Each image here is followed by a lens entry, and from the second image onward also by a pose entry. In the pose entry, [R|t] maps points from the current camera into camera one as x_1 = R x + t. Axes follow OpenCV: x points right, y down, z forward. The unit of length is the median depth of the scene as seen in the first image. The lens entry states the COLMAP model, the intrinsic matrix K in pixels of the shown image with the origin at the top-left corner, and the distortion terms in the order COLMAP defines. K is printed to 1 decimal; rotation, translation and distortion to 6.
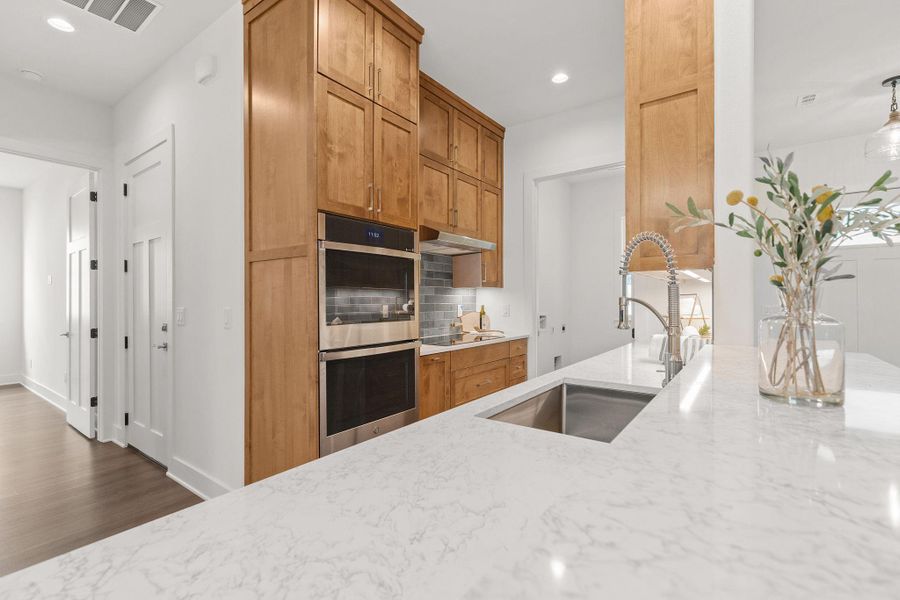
lens RADIAL K [[404.8, 0, 451.6], [0, 404.8, 297.7], [0, 0, 1]] dist [0.000173, -0.000176]
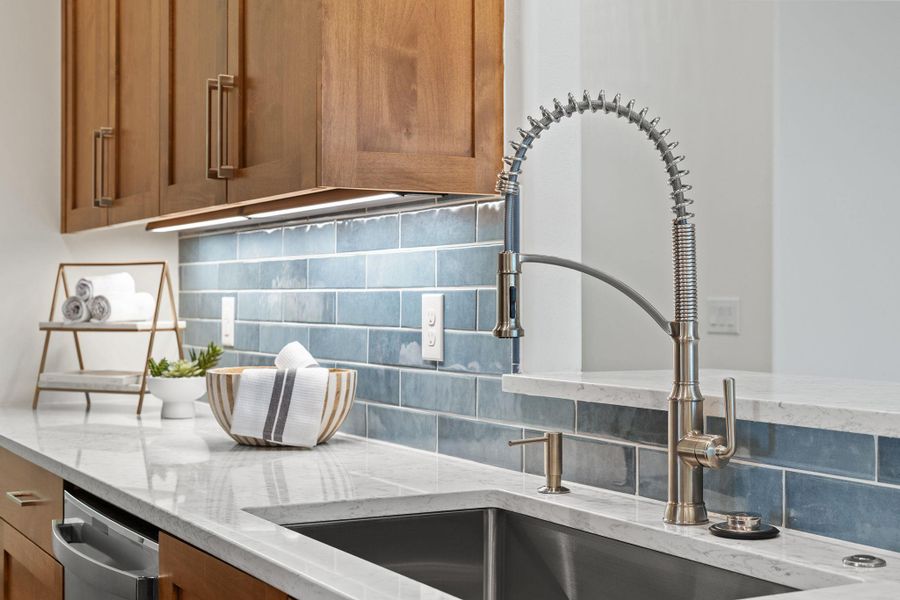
lens RADIAL K [[1311.2, 0, 450.0], [0, 1311.2, 300.0], [0, 0, 1]] dist [0.015935, 0.073451]
pose [[0.413633, 0.001860, 0.910442, -0.503629], [-0.008432, 0.999963, 0.001788, 0.028618], [-0.910405, -0.008417, 0.413633, 0.382422]]
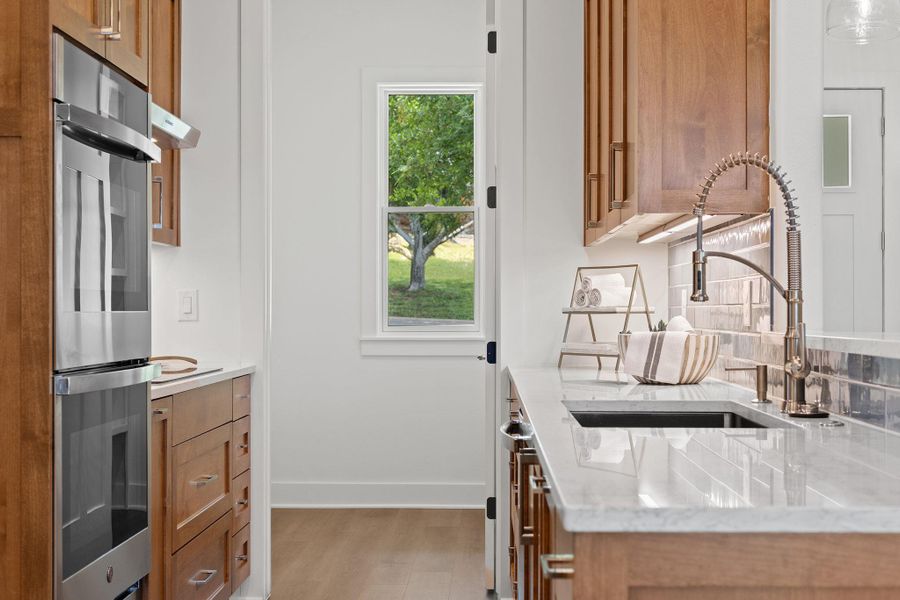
lens RADIAL K [[1311.2, 0, 450.0], [0, 1311.2, 300.0], [0, 0, 1]] dist [0.015935, 0.073451]
pose [[0.820632, 0.007357, 0.571409, -0.757797], [-0.006290, 0.999973, -0.003842, 0.060641], [-0.571422, -0.000441, 0.820656, -0.330481]]
